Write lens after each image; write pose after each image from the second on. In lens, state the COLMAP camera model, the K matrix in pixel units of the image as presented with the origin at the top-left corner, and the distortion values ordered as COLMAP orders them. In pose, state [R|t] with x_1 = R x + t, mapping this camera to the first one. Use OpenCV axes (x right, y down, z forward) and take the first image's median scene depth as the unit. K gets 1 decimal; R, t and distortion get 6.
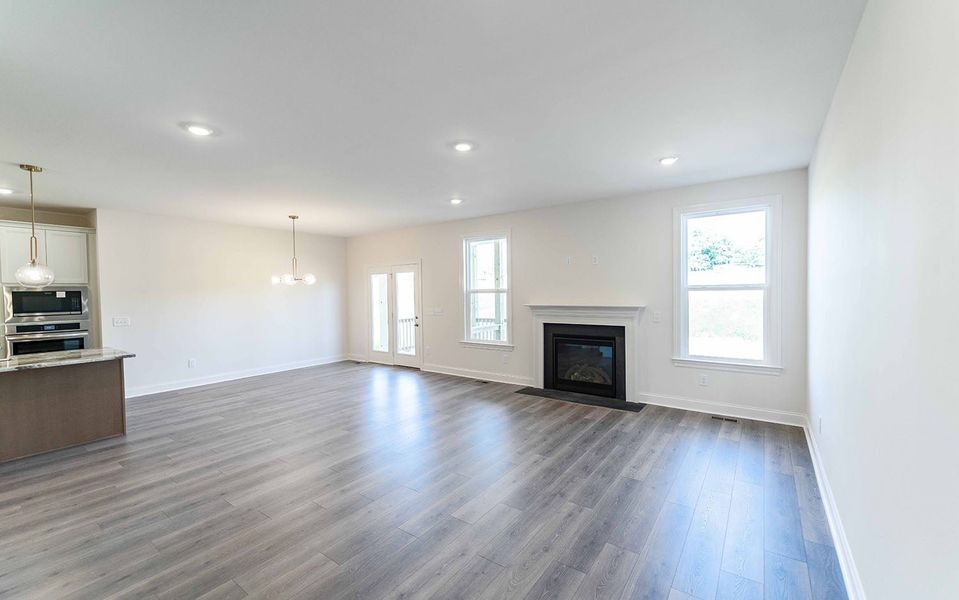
lens RADIAL K [[392.0, 0, 481.1], [0, 392.0, 301.0], [0, 0, 1]] dist [0.000645, -0.000581]
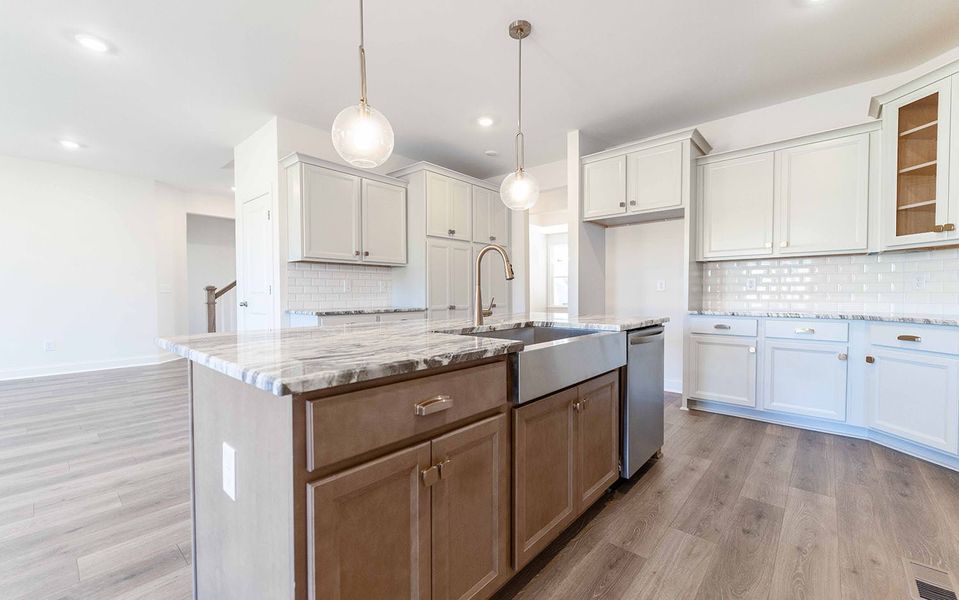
lens RADIAL K [[392.0, 0, 478.9], [0, 392.0, 301.2], [0, 0, 1]] dist [0.000645, -0.000581]
pose [[-0.995551, 0.012633, 0.093378, -0.892851], [0.016937, 0.998823, 0.045443, 0.068928], [-0.092694, 0.046823, -0.994593, 0.983053]]
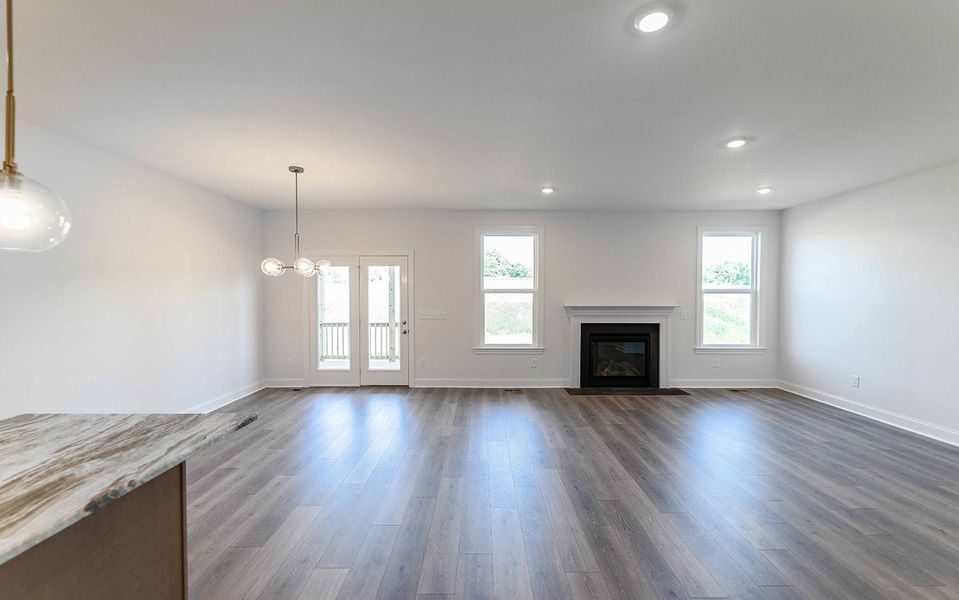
lens RADIAL K [[392.0, 0, 483.3], [0, 392.0, 297.8], [0, 0, 1]] dist [0.000645, -0.000581]
pose [[0.809803, 0.007091, 0.586659, -0.697715], [0.001833, 0.999891, -0.014617, 0.005206], [-0.586699, 0.012913, 0.809702, 0.350233]]
